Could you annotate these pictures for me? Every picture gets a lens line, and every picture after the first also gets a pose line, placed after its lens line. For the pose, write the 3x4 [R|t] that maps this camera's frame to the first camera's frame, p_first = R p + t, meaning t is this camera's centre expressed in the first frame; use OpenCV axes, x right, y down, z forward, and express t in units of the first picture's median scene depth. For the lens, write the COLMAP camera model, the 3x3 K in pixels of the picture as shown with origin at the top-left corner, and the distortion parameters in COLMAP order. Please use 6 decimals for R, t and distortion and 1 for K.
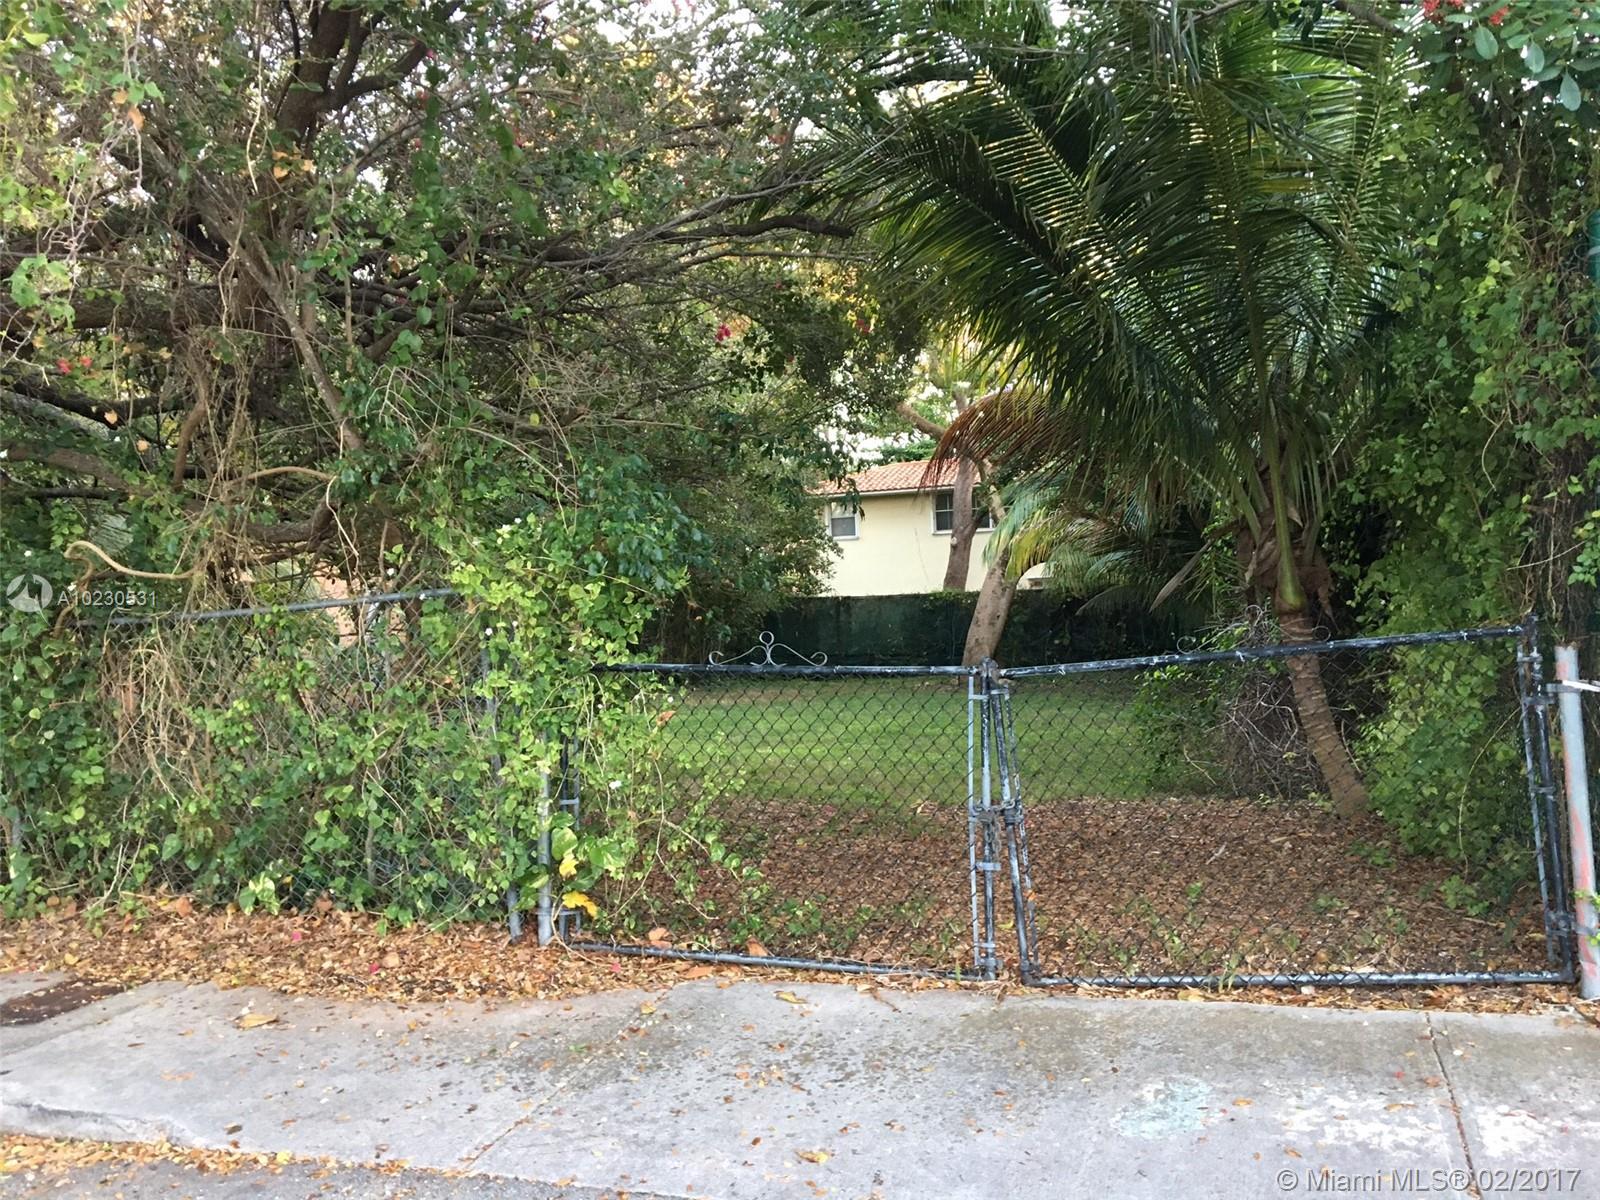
lens RADIAL K [[1358.6, 0, 803.0], [0, 1358.6, 597.2], [0, 0, 1]] dist [0.097400, -0.139887]
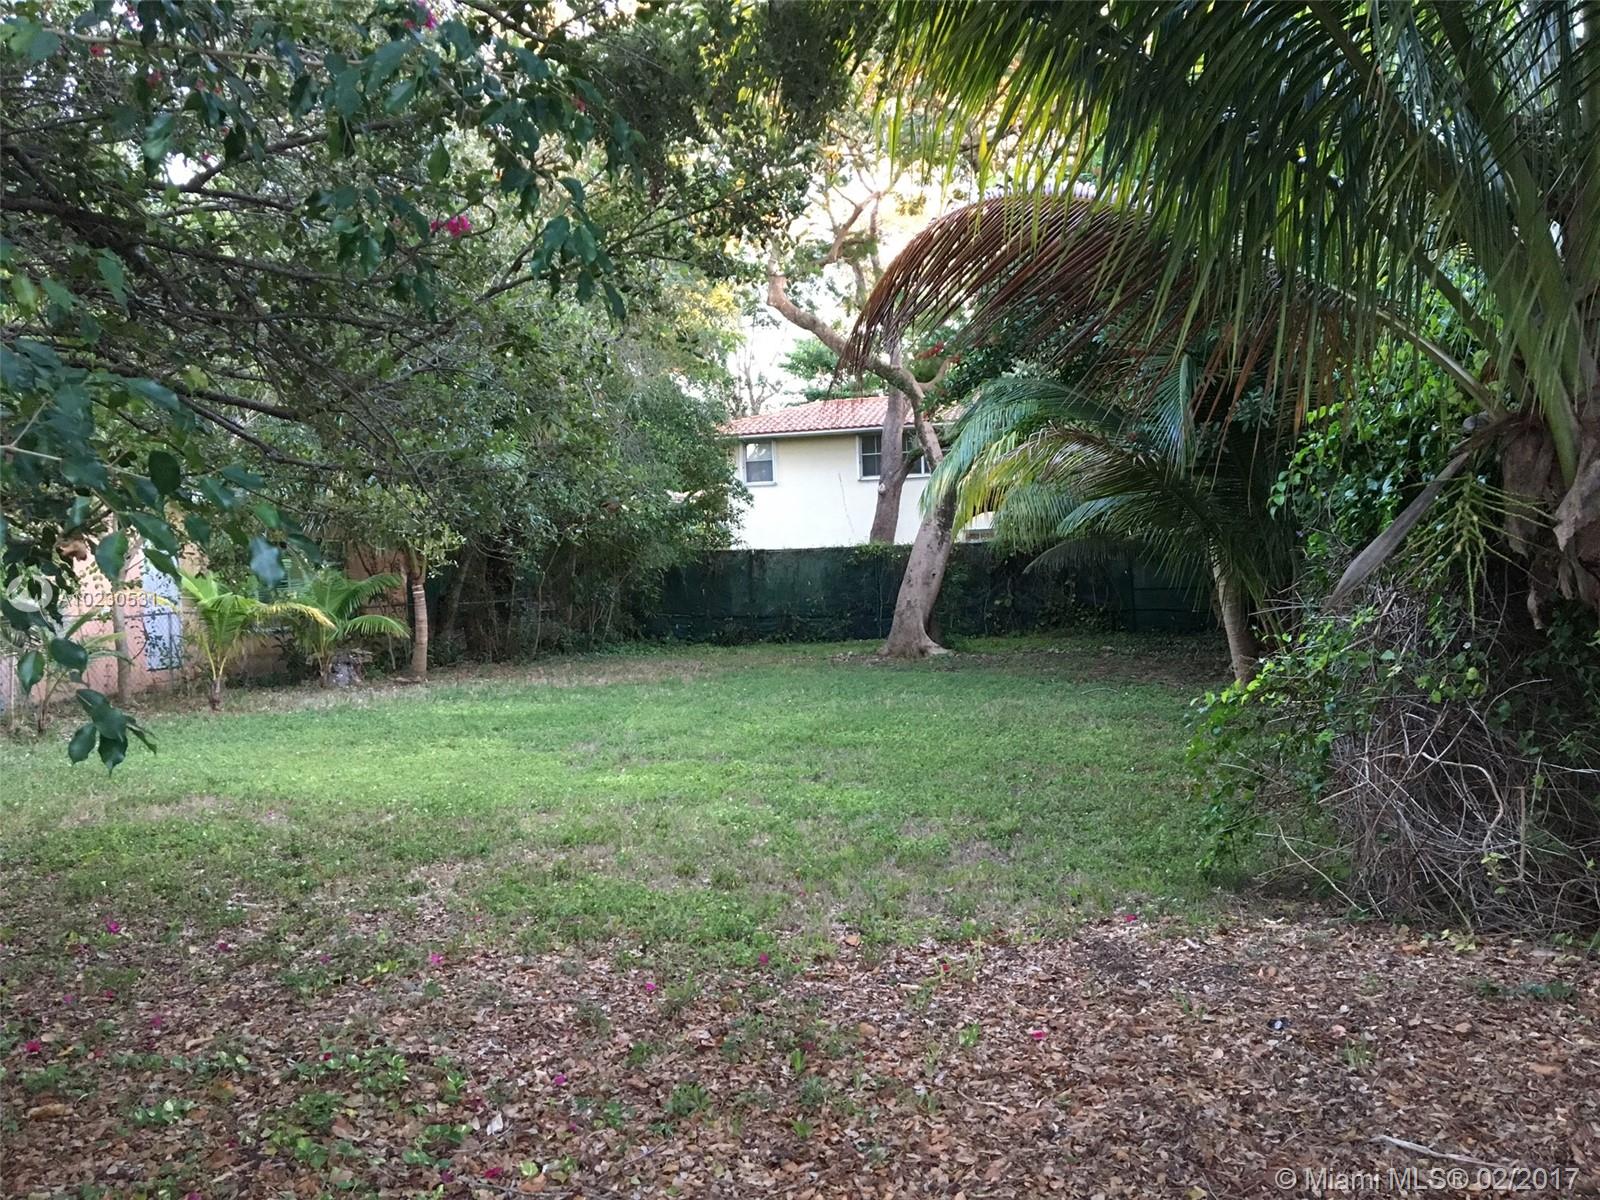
lens RADIAL K [[1358.6, 0, 796.5], [0, 1358.6, 598.0], [0, 0, 1]] dist [0.097400, -0.139887]
pose [[0.998782, 0.002234, 0.049285, 0.012817], [-0.004077, 0.999295, 0.037318, -0.002416], [-0.049167, -0.037473, 0.998087, 0.126930]]
